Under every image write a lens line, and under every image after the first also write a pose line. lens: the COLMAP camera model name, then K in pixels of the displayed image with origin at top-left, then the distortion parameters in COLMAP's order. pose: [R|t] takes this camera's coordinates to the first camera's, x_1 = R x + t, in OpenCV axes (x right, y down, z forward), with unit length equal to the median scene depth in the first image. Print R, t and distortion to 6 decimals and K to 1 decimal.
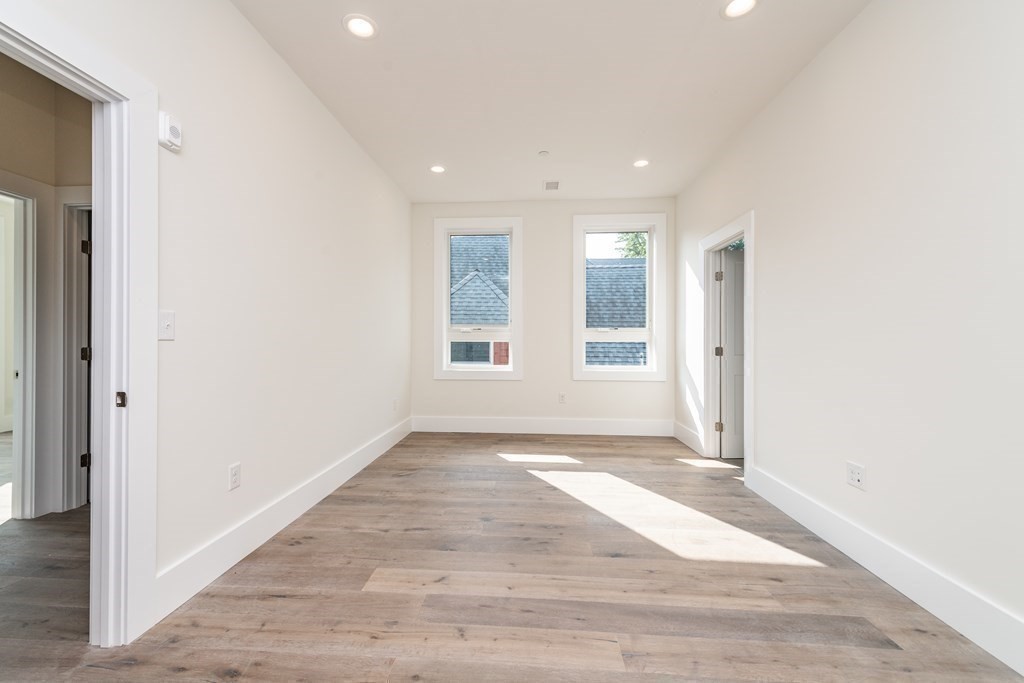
lens RADIAL K [[405.9, 0, 510.9], [0, 405.9, 341.9], [0, 0, 1]] dist [0.012531, -0.002349]
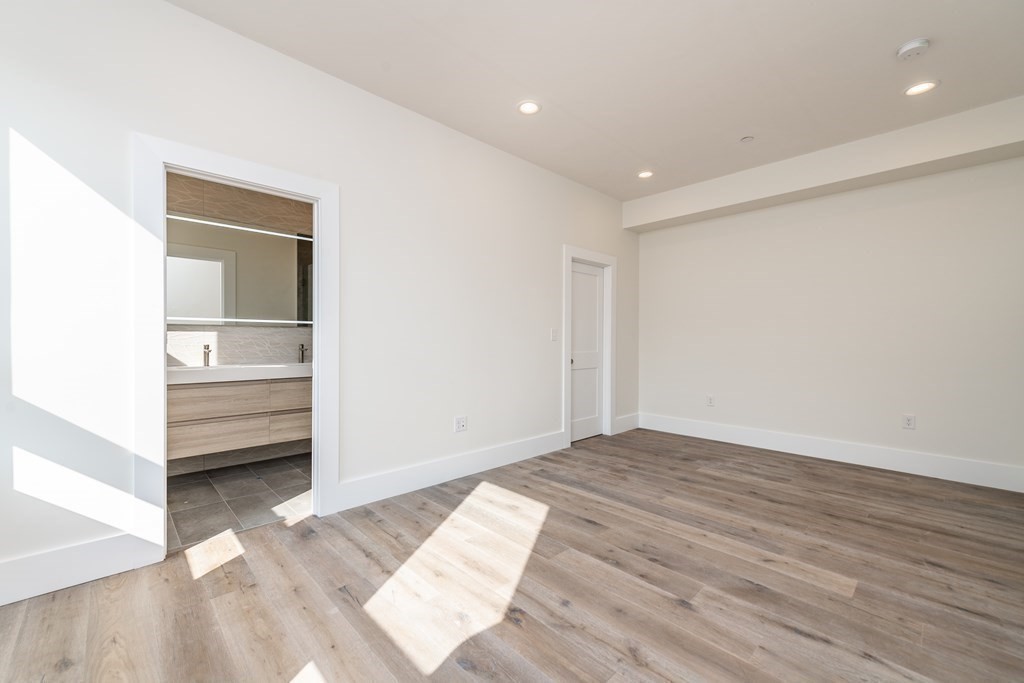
lens RADIAL K [[405.9, 0, 514.8], [0, 405.9, 340.0], [0, 0, 1]] dist [0.012531, -0.002349]
pose [[-0.728016, -0.009142, 0.685499, -0.415675], [-0.007109, 0.999958, 0.005786, -0.003646], [-0.685523, -0.000661, -0.728050, 2.219702]]
